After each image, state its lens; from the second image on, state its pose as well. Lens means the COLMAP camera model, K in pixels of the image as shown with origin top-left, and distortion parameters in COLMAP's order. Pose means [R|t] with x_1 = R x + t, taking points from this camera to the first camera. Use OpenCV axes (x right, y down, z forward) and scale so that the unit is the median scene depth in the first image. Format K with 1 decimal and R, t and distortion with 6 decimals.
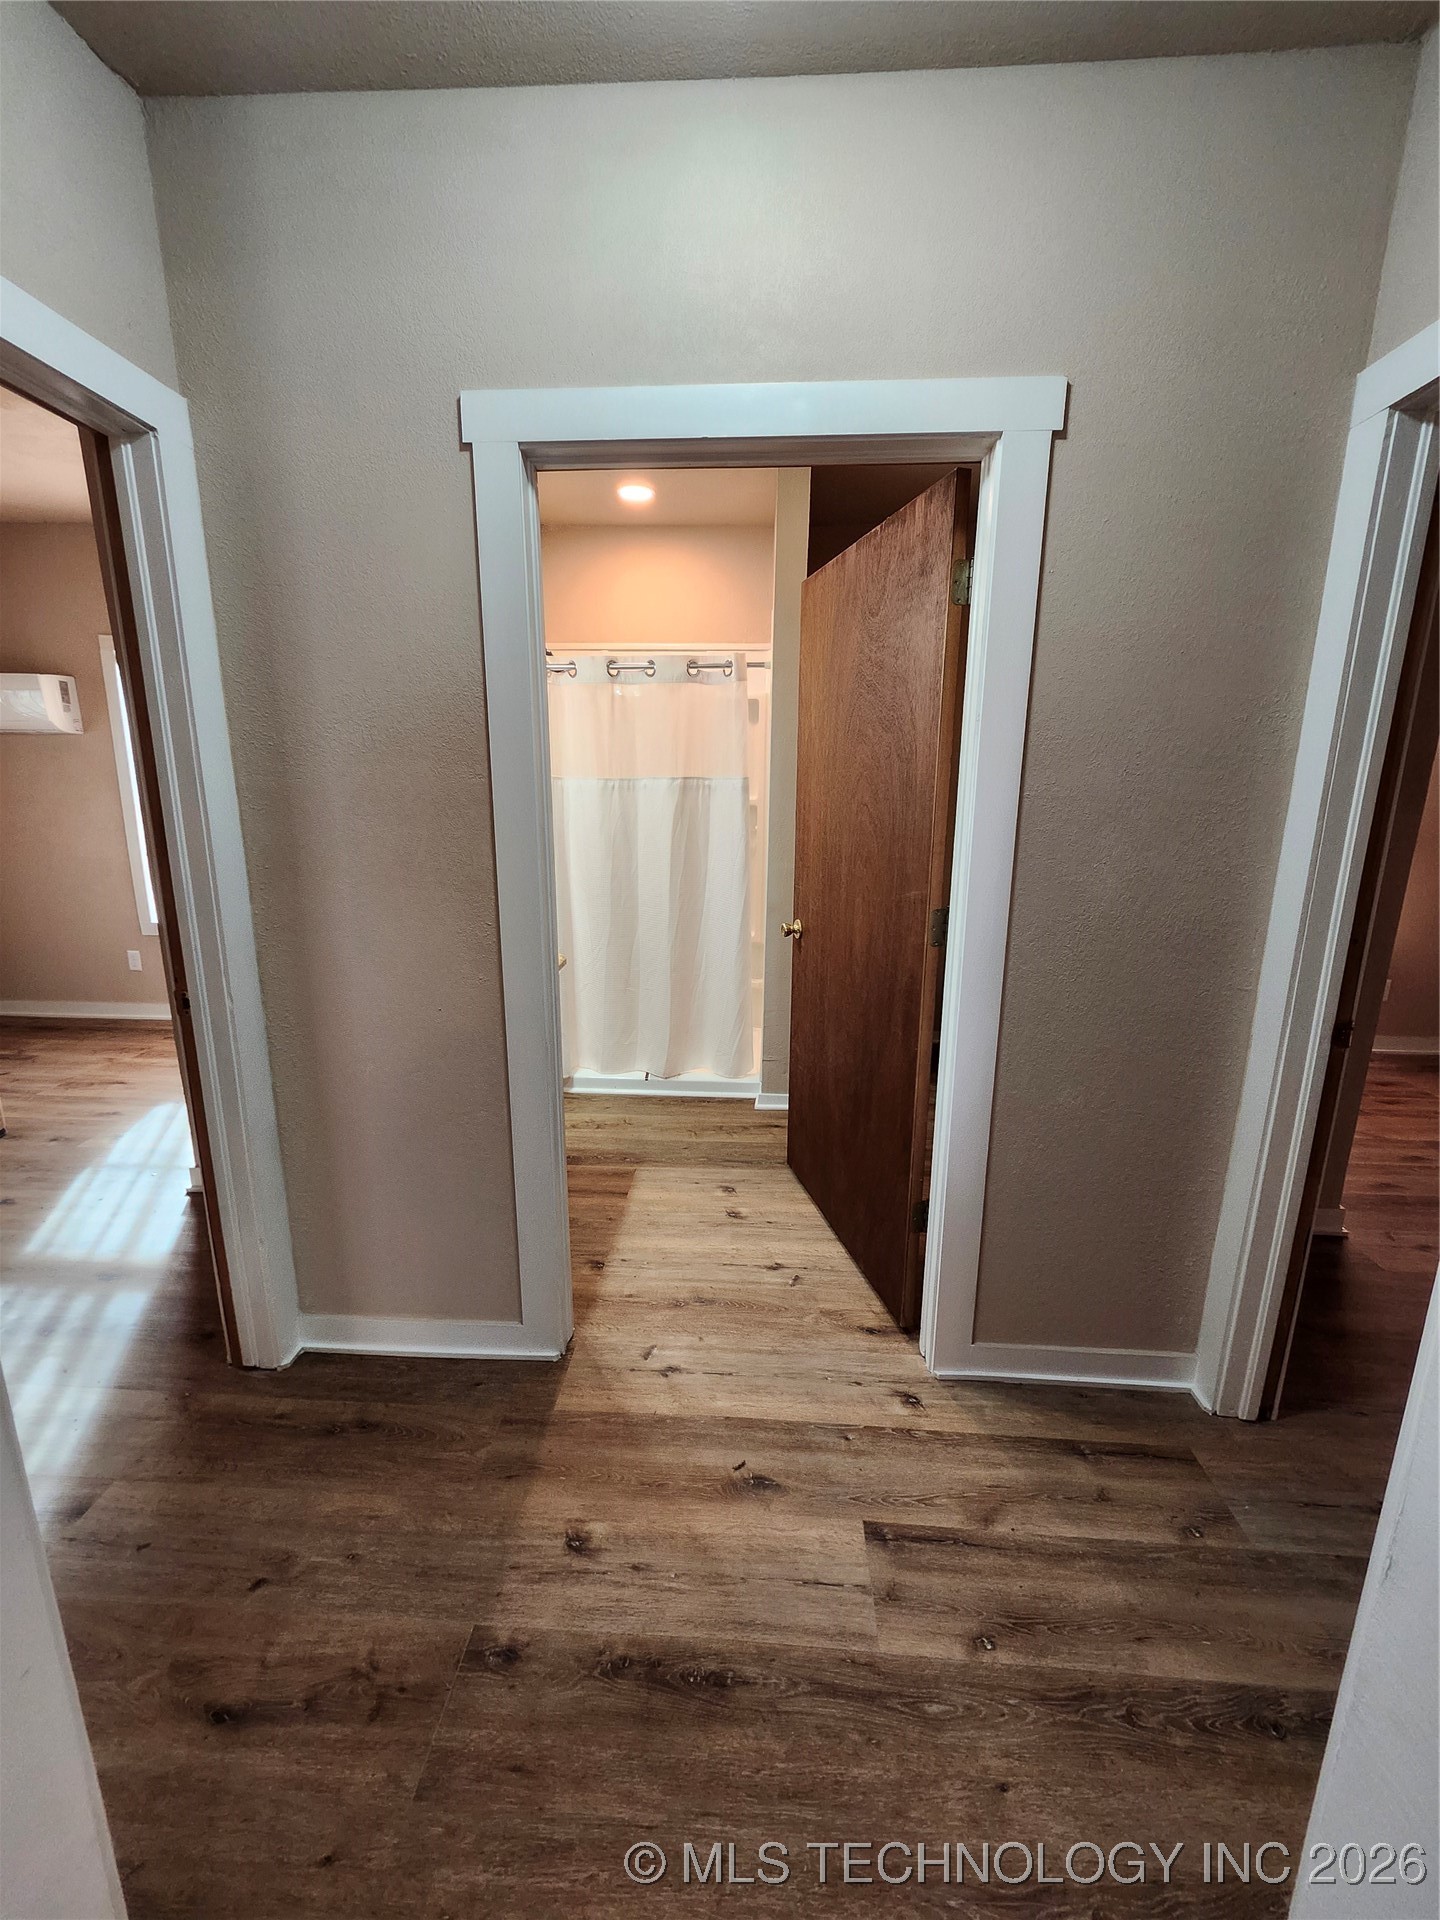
lens RADIAL K [[767.3, 0, 713.8], [0, 767.3, 952.3], [0, 0, 1]] dist [0.001052, 0.000127]
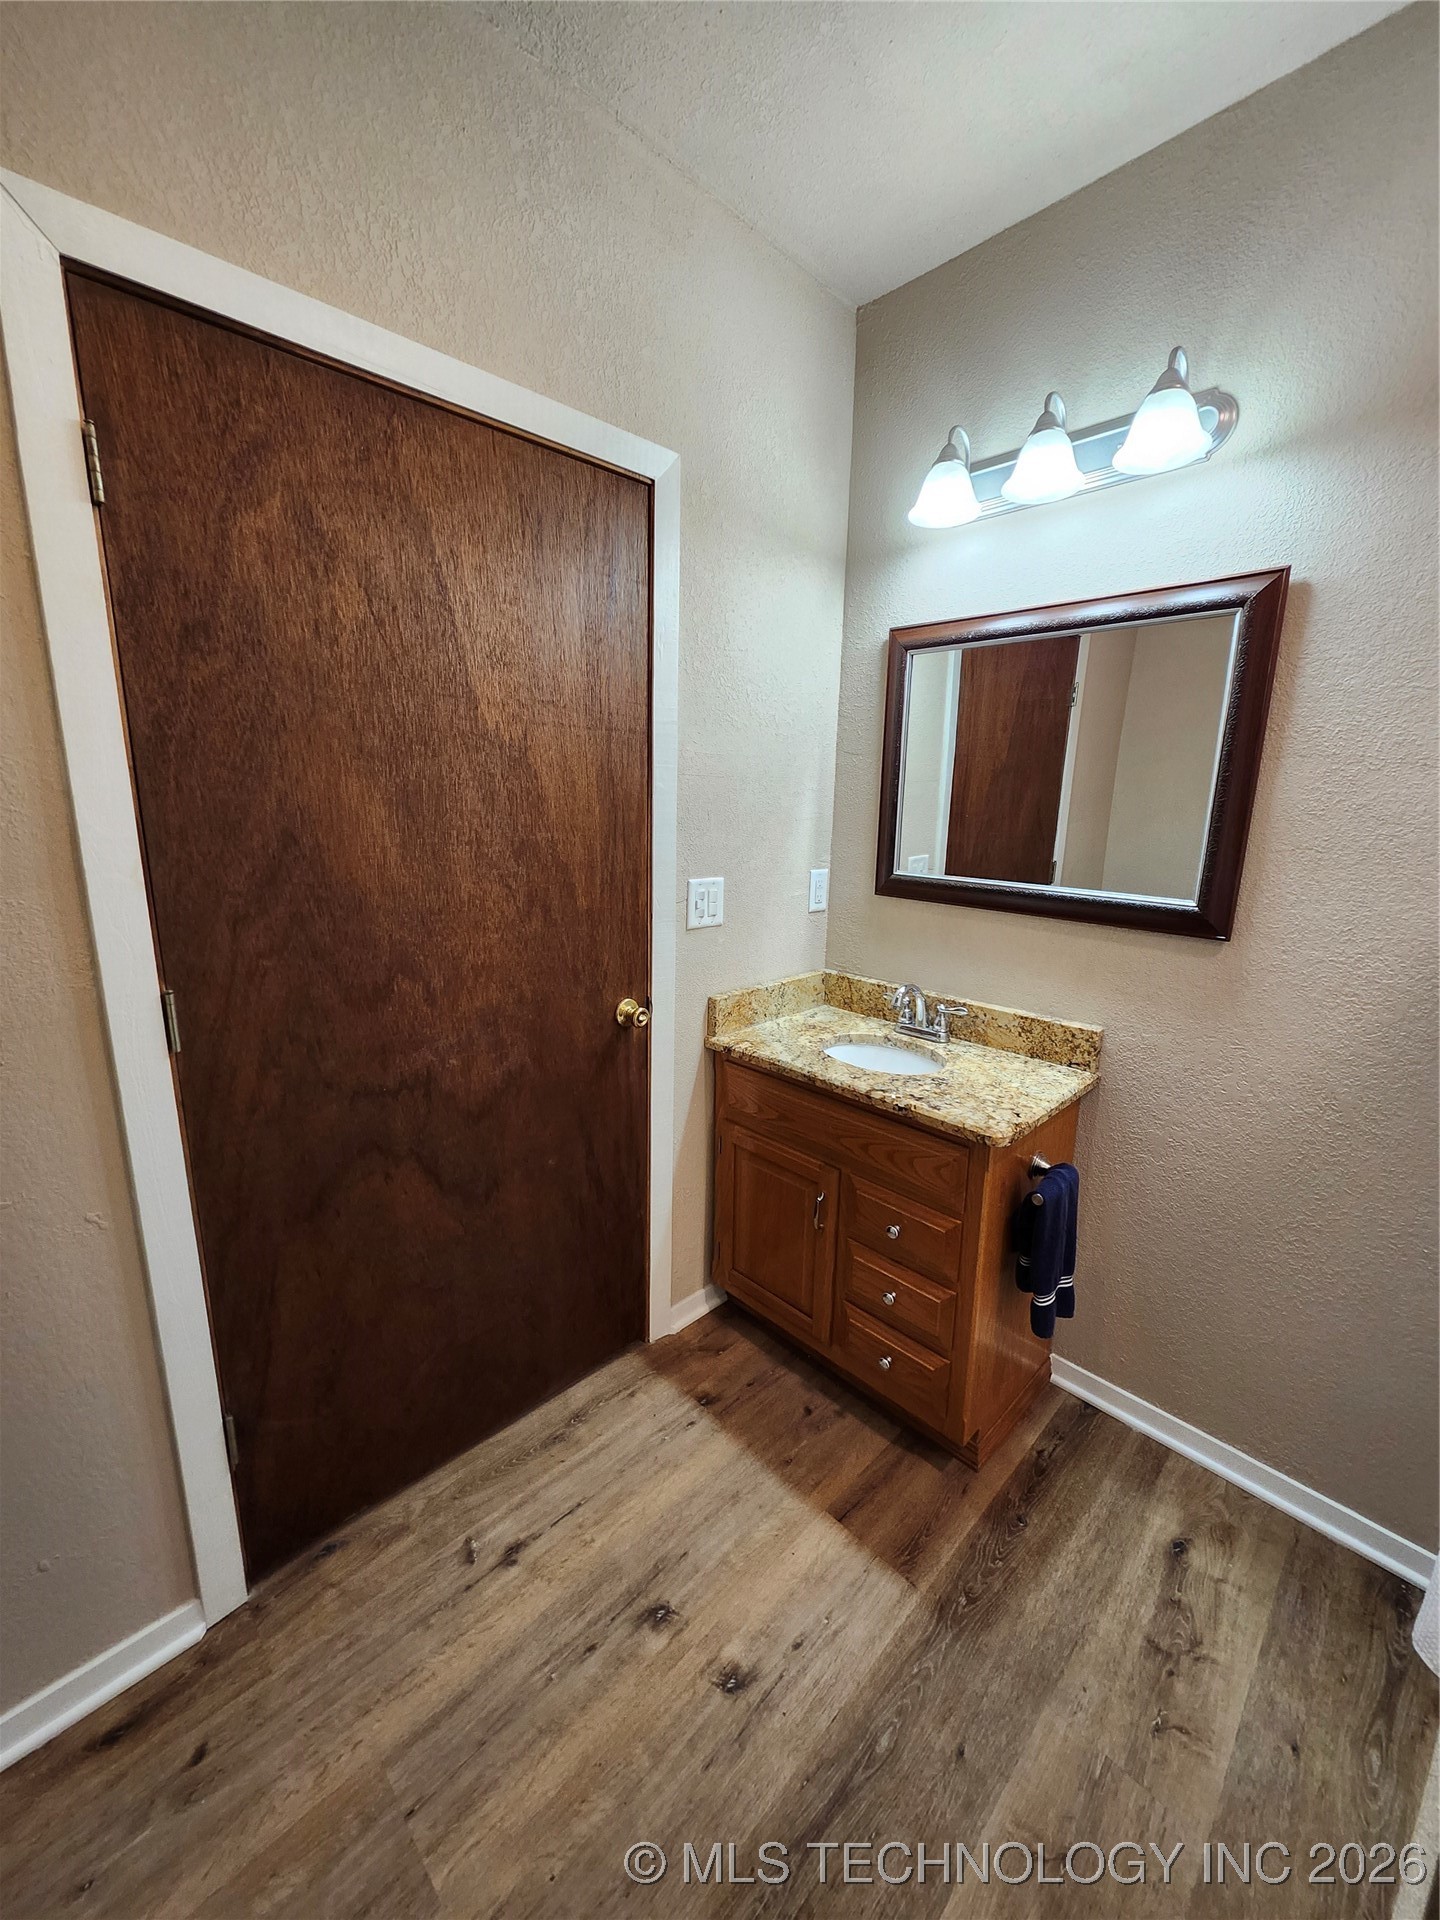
lens RADIAL K [[753.3, 0, 716.4], [0, 753.3, 949.5], [0, 0, 1]] dist [0.000198, 0.000740]
pose [[-0.669193, 0.139859, -0.729808, 0.252950], [-0.180406, 0.922166, 0.342145, -0.215843], [0.720856, 0.360623, -0.591876, 0.936227]]
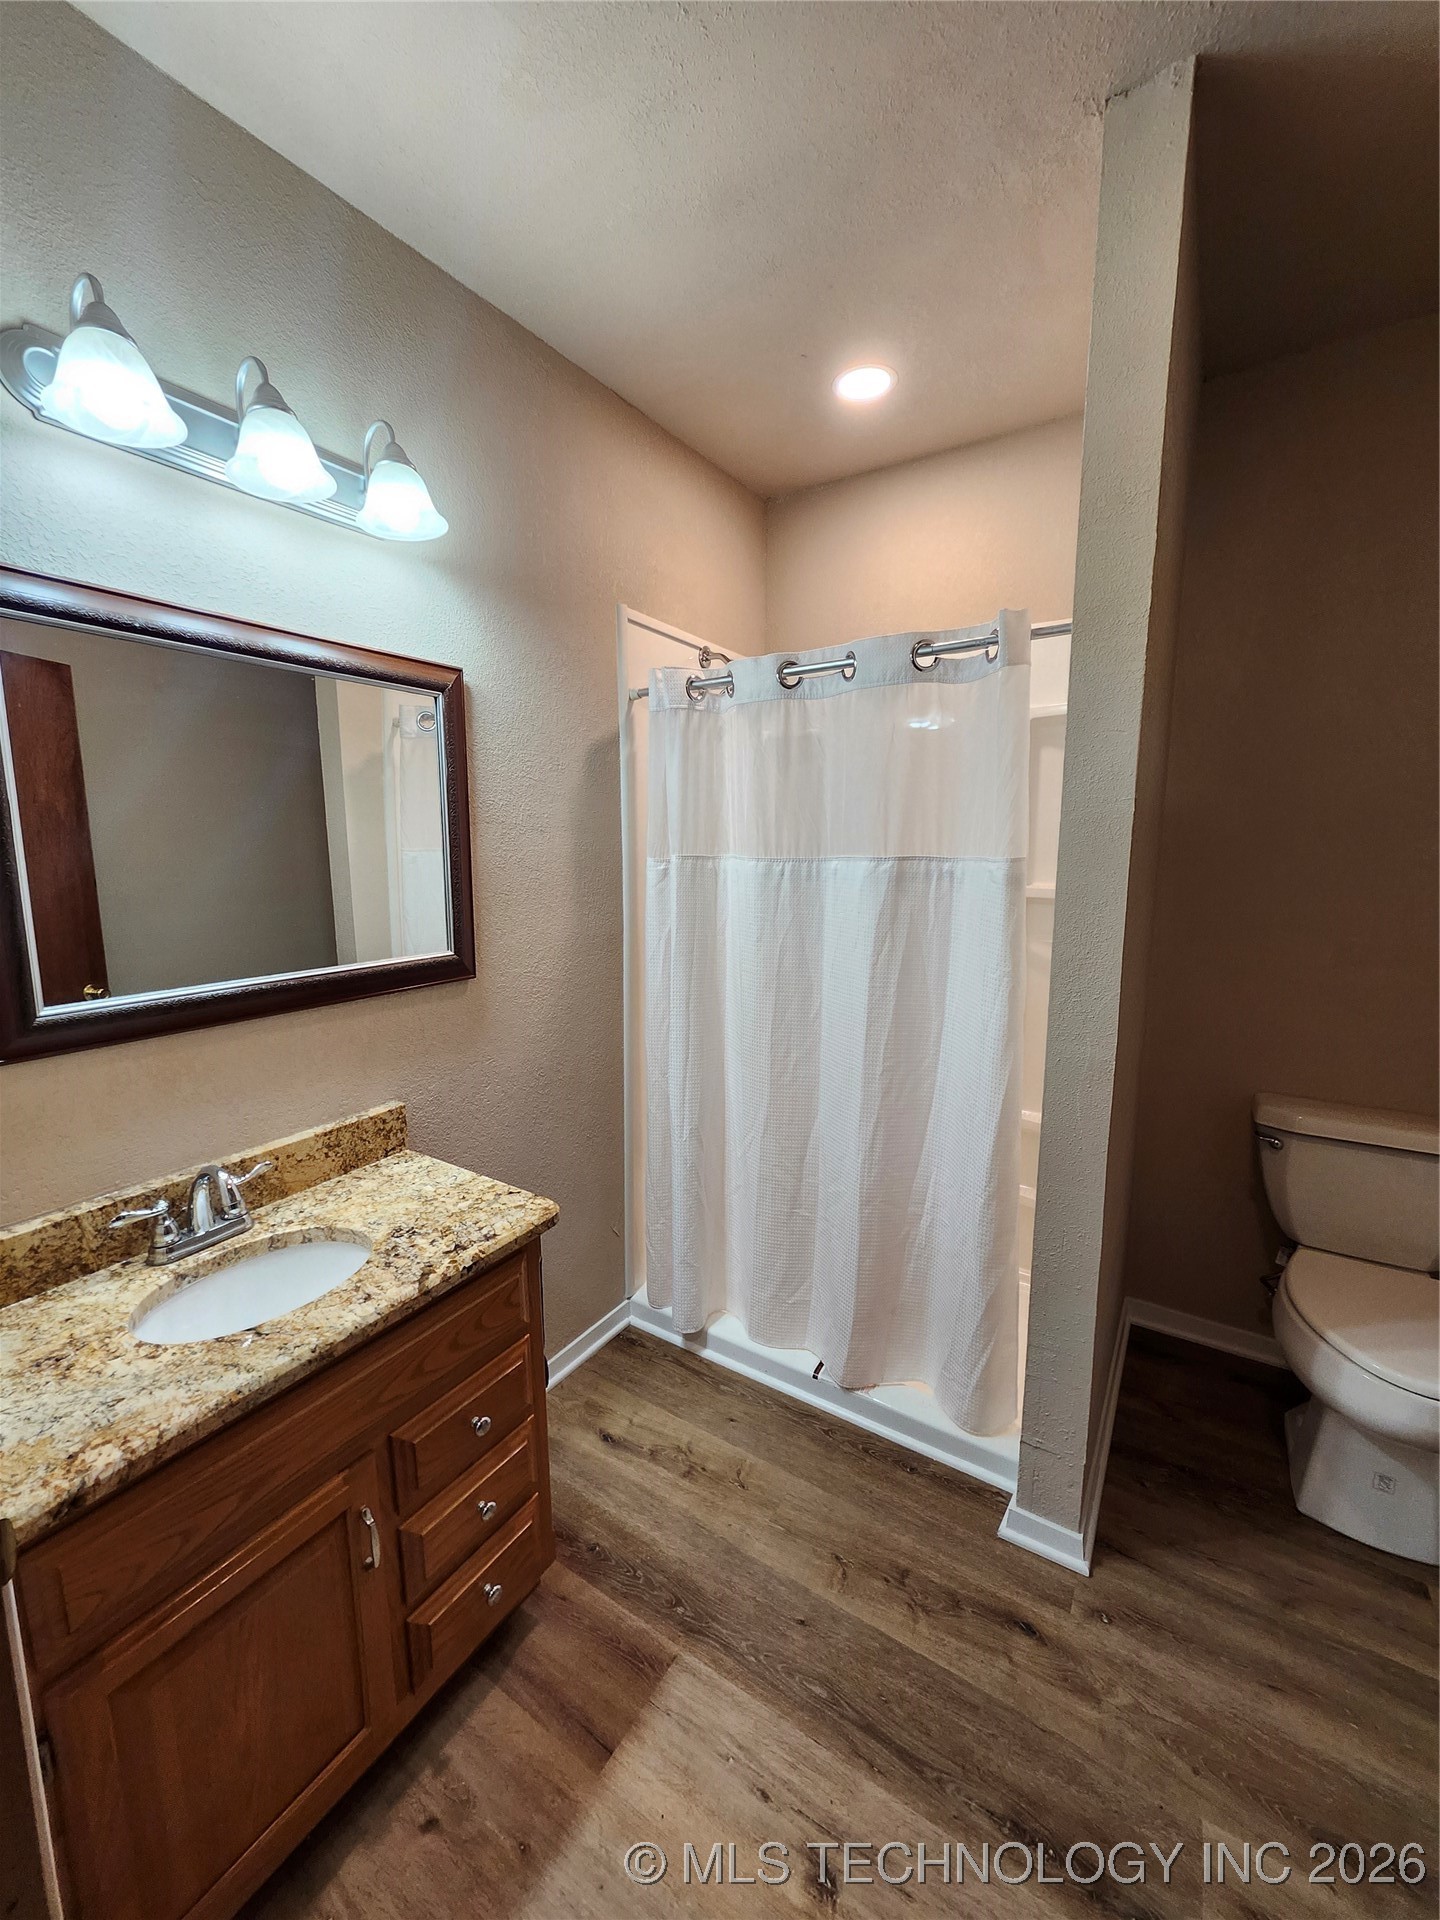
lens RADIAL K [[753.3, 0, 716.4], [0, 753.3, 949.5], [0, 0, 1]] dist [0.000198, 0.000740]
pose [[0.870392, 0.059869, -0.488706, 0.114717], [-0.096814, 0.994013, -0.050655, -0.127485], [0.482747, 0.091403, 0.870977, 0.495199]]
